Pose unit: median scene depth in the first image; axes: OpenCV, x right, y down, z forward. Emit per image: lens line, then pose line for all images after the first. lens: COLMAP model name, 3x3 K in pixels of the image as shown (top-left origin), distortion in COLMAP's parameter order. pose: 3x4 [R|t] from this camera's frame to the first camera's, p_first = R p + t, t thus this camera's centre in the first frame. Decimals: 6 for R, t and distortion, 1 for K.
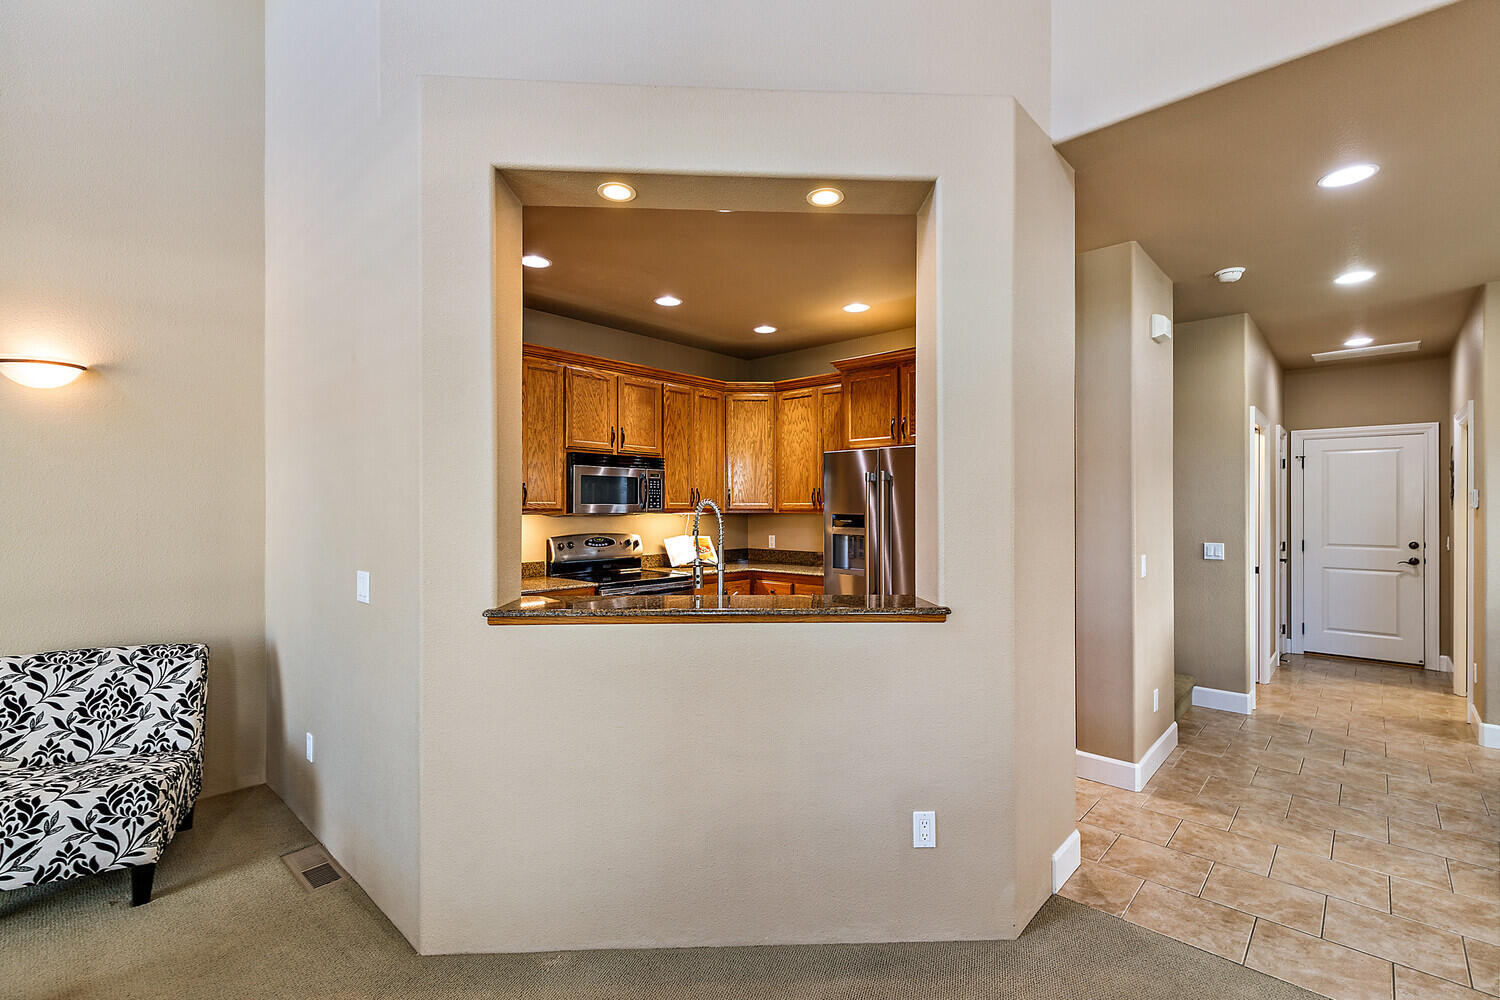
lens RADIAL K [[670.2, 0, 752.0], [0, 670.2, 505.5], [0, 0, 1]] dist [0.003024, -0.000046]
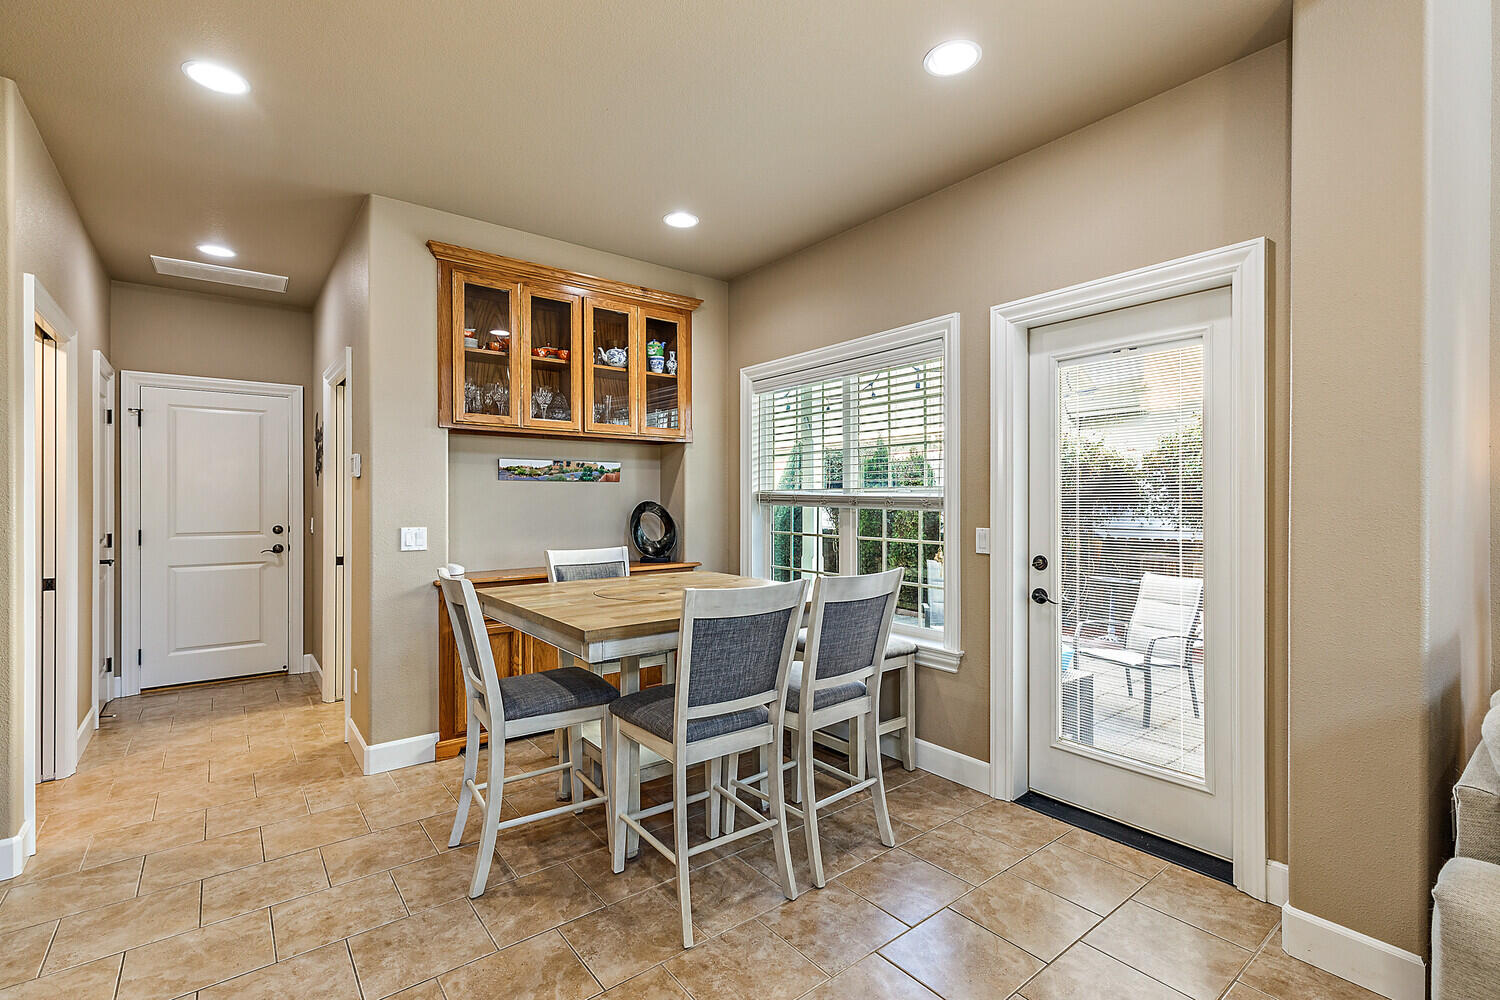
lens RADIAL K [[674.9, 0, 748.6], [0, 674.9, 501.0], [0, 0, 1]] dist [0.004900, 0.000270]
pose [[0.159939, -0.000996, 0.987126, 0.300102], [-0.000934, 0.999999, 0.001160, 0.026547], [-0.987126, -0.001107, 0.159938, 0.347908]]
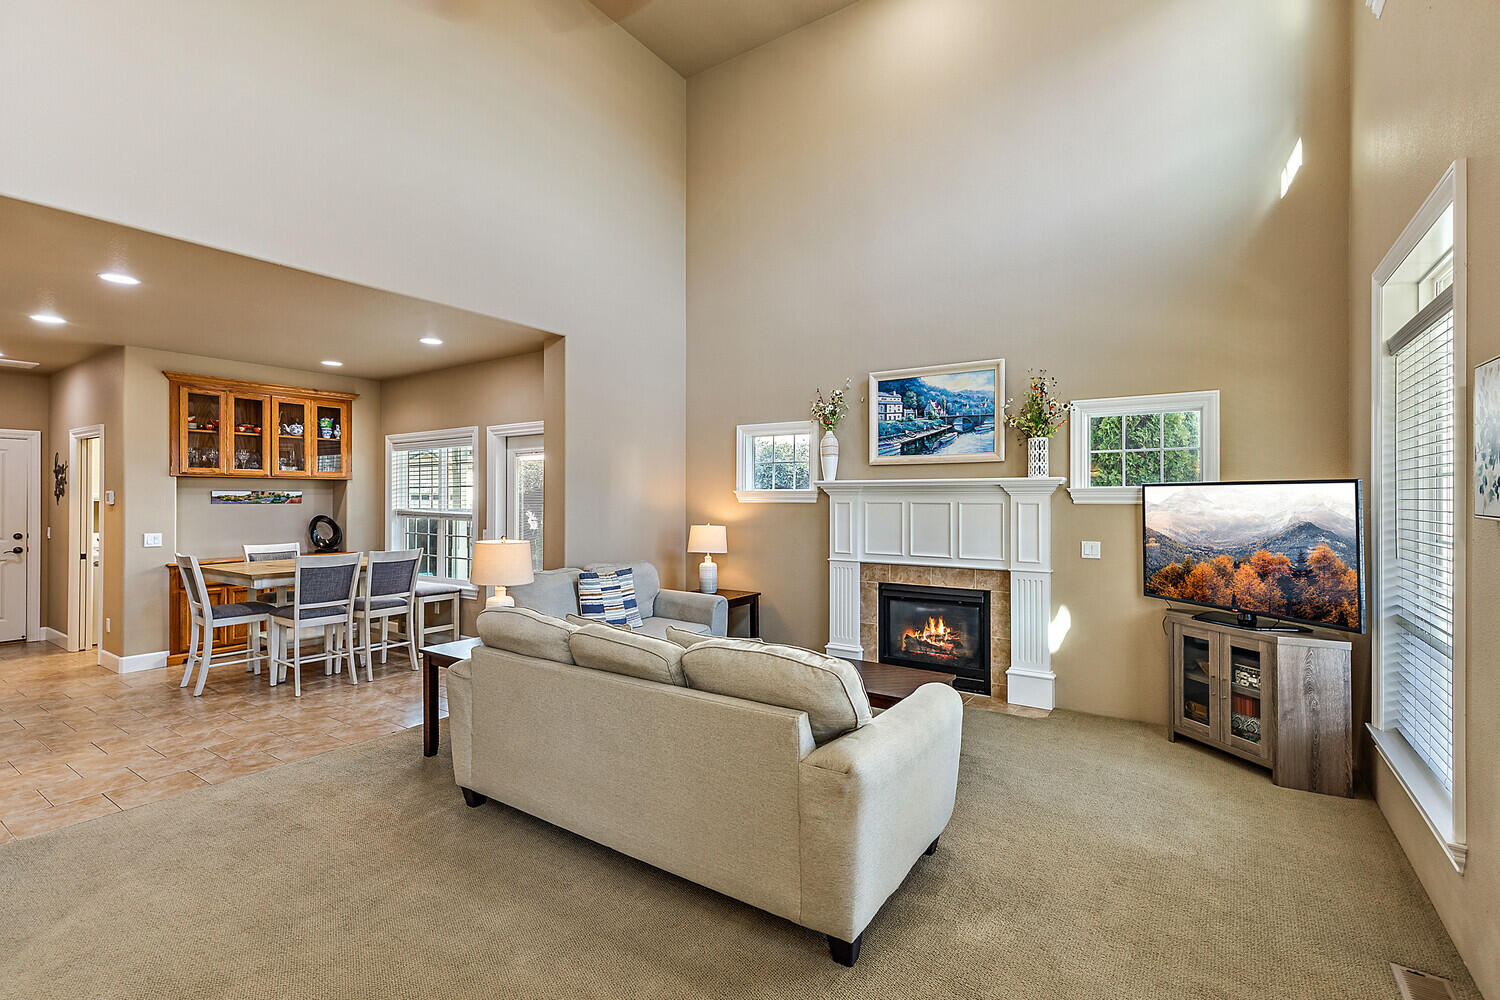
lens RADIAL K [[676.1, 0, 753.1], [0, 676.1, 495.0], [0, 0, 1]] dist [0.004202, 0.000284]
pose [[-0.152967, 0.003482, 0.988225, -0.422823], [-0.001864, 0.999991, -0.003812, -0.010890], [-0.988229, -0.002426, -0.152959, -0.071502]]
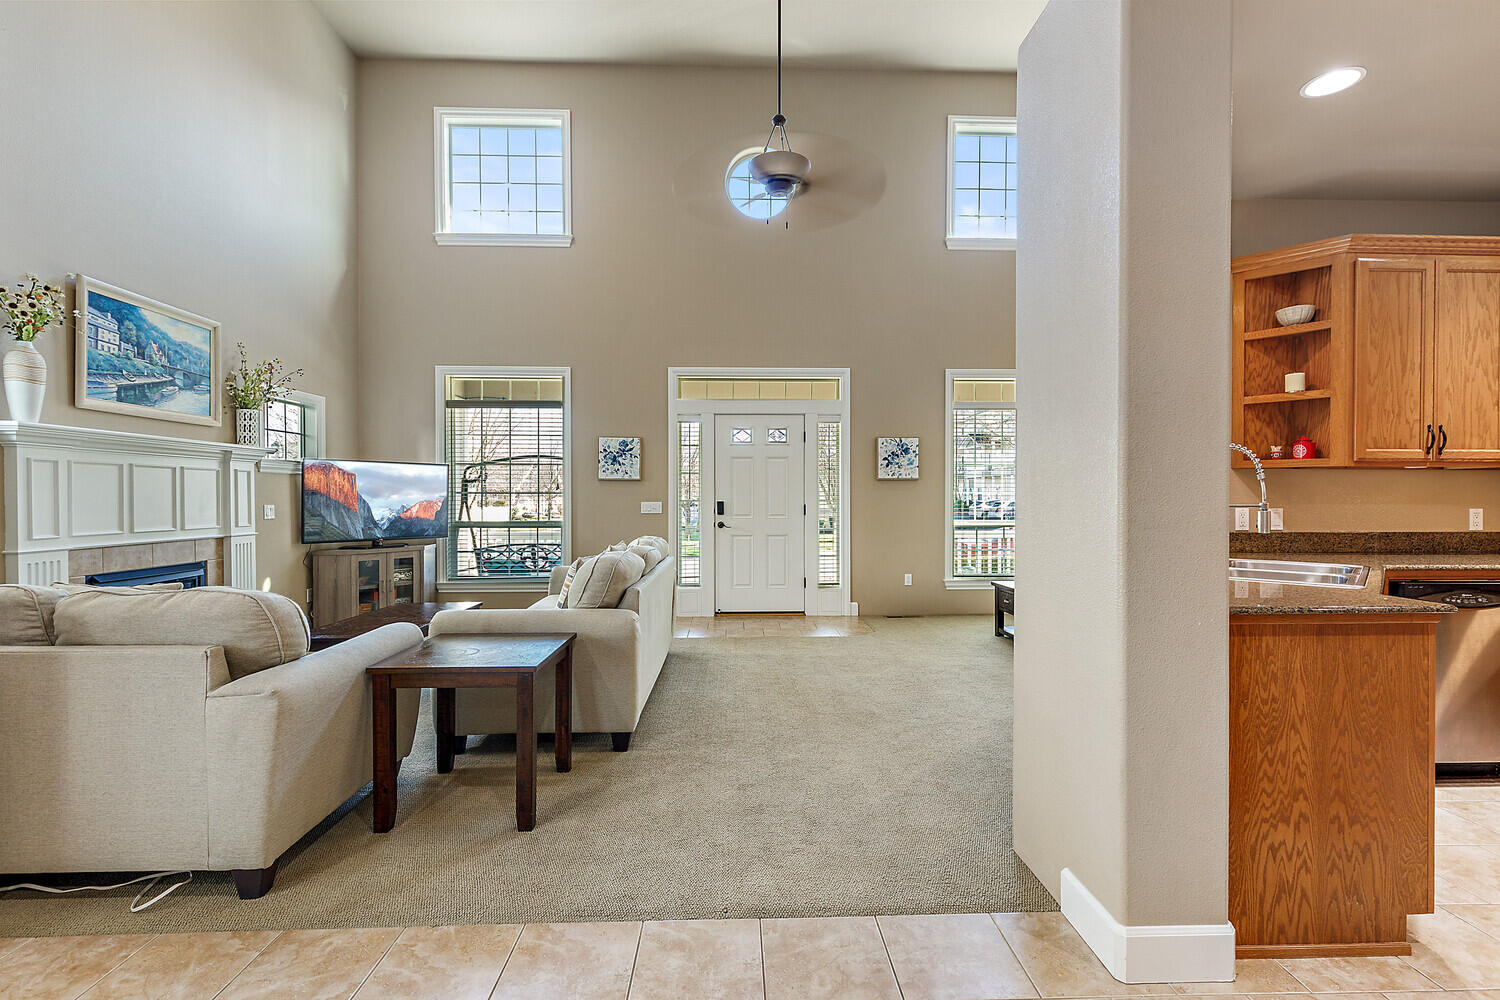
lens RADIAL K [[674.9, 0, 748.6], [0, 674.9, 501.0], [0, 0, 1]] dist [0.004900, 0.000270]
pose [[-0.717553, 0.003796, -0.696494, 0.636576], [0.001341, 0.999991, 0.004068, 0.039392], [0.696503, 0.001985, -0.717552, 0.652595]]
